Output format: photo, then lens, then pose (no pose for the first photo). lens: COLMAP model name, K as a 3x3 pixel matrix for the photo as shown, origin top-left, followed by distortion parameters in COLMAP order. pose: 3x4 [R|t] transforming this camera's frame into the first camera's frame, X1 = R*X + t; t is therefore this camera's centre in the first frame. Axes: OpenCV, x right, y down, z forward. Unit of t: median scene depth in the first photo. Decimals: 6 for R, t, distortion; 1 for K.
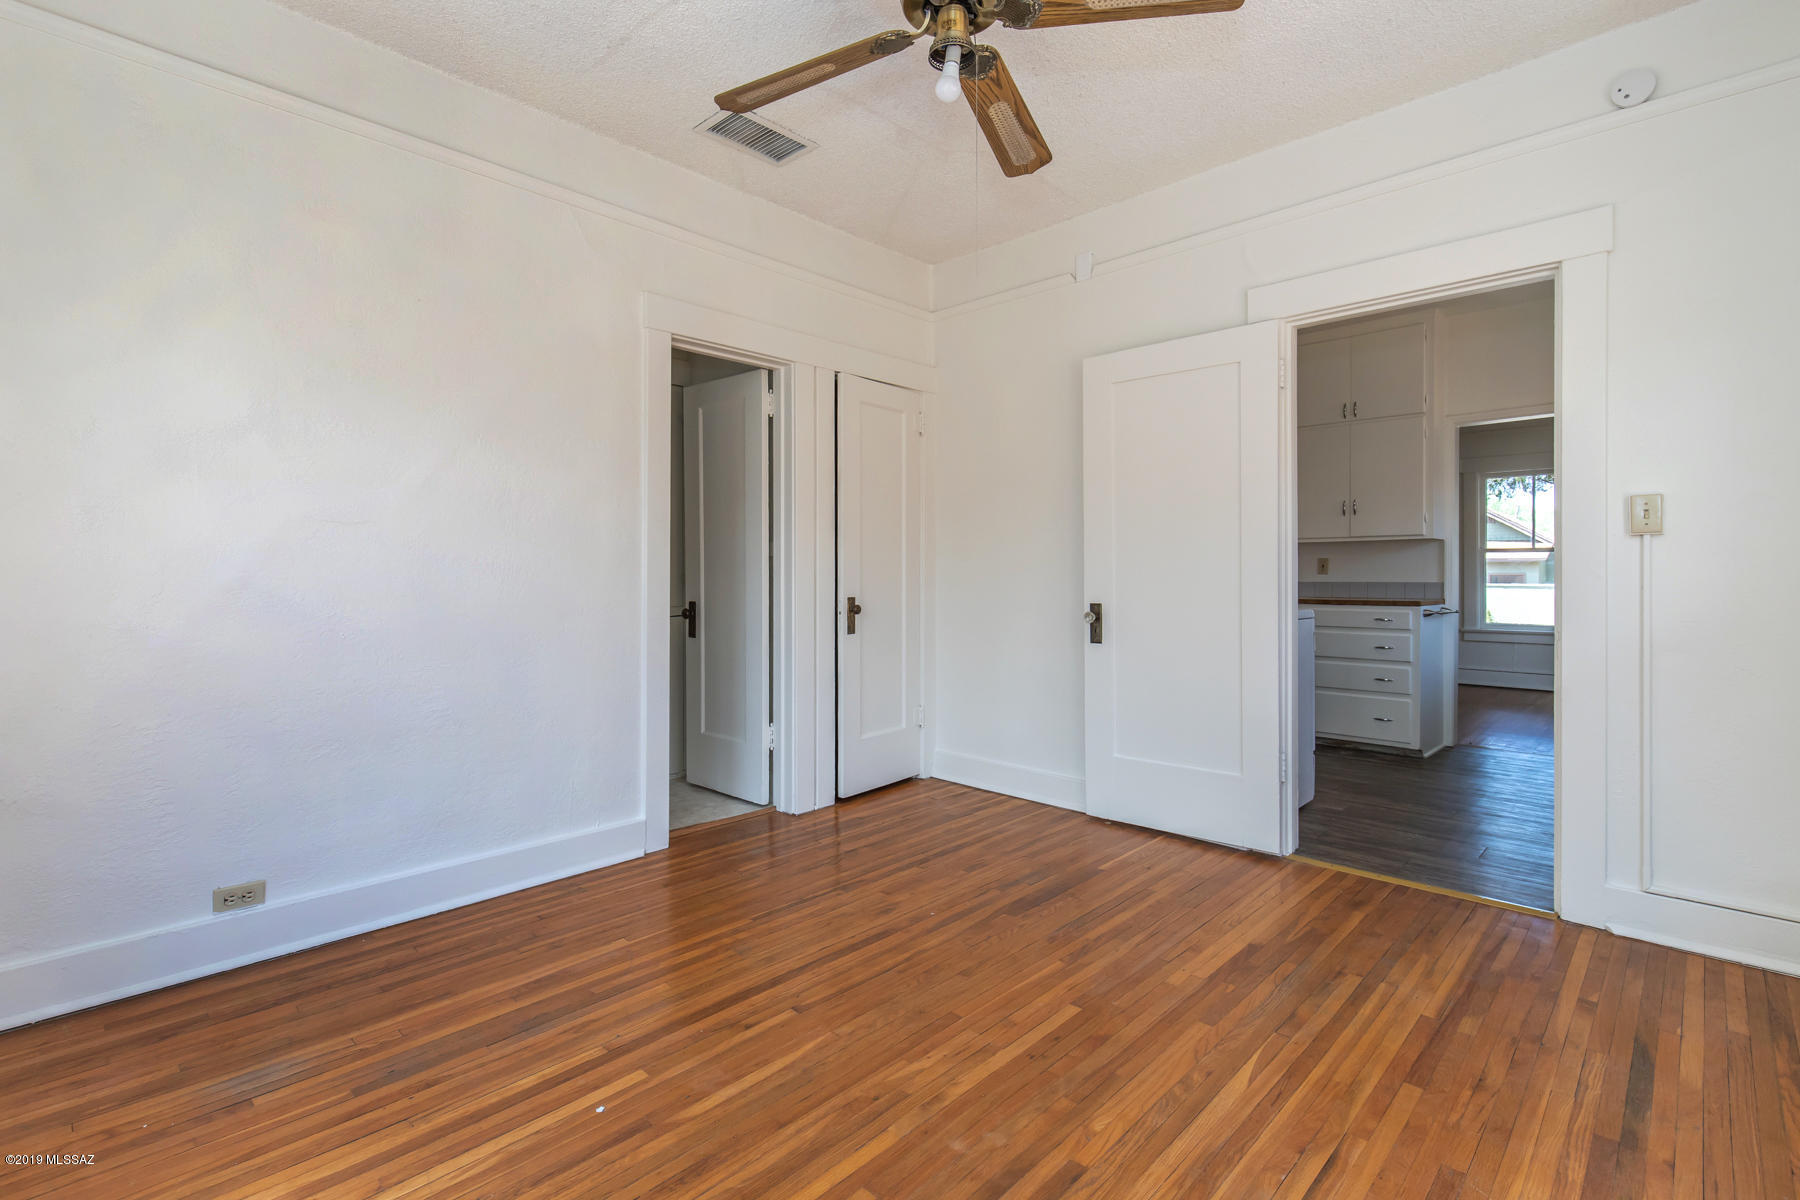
lens RADIAL K [[807.1, 0, 850.7], [0, 807.1, 578.3], [0, 0, 1]] dist [0.003215, -0.000011]
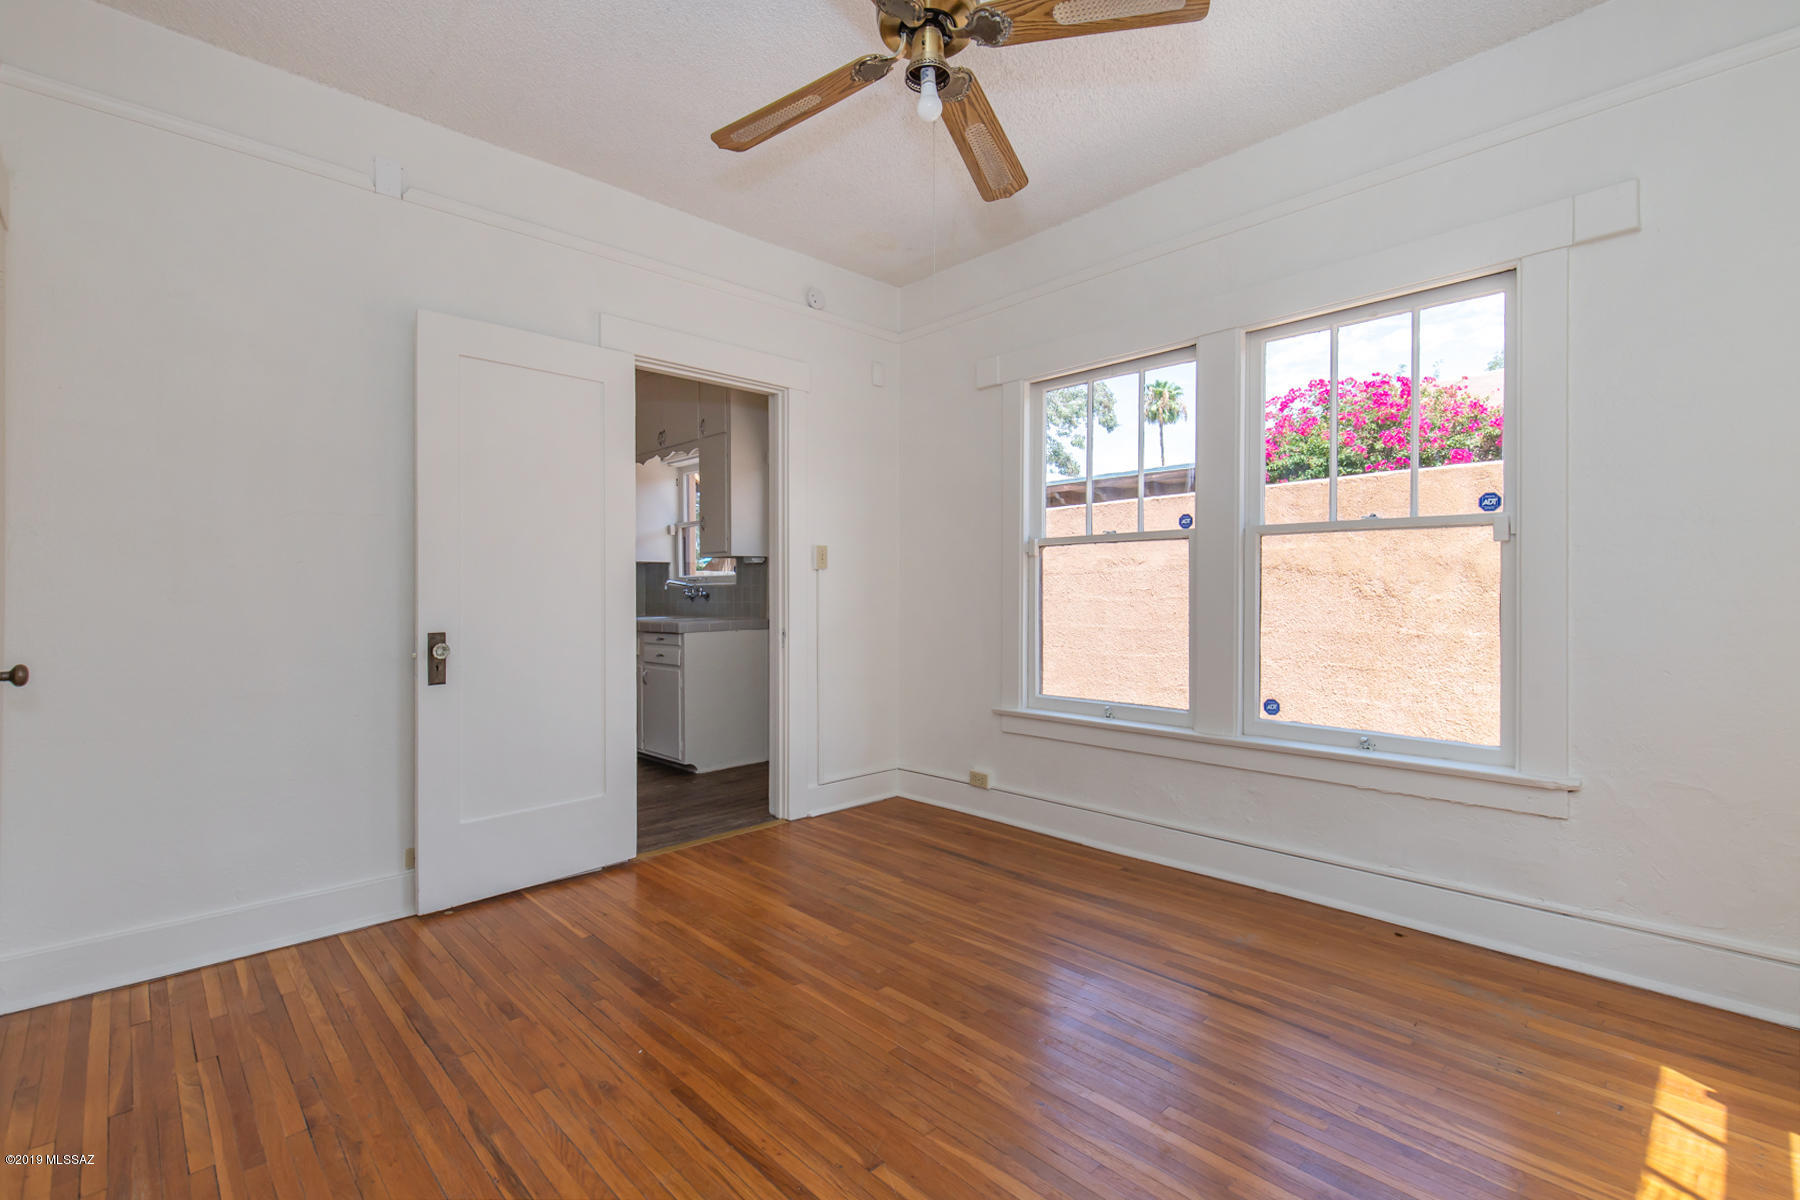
lens RADIAL K [[829.8, 0, 900.0], [0, 829.8, 600.0], [0, 0, 1]] dist [0.003258, -0.000623]
pose [[0.012882, -0.009695, 0.999870, -0.587054], [0.010033, 0.999904, 0.009566, -0.005294], [-0.999867, 0.009909, 0.012978, 0.666598]]
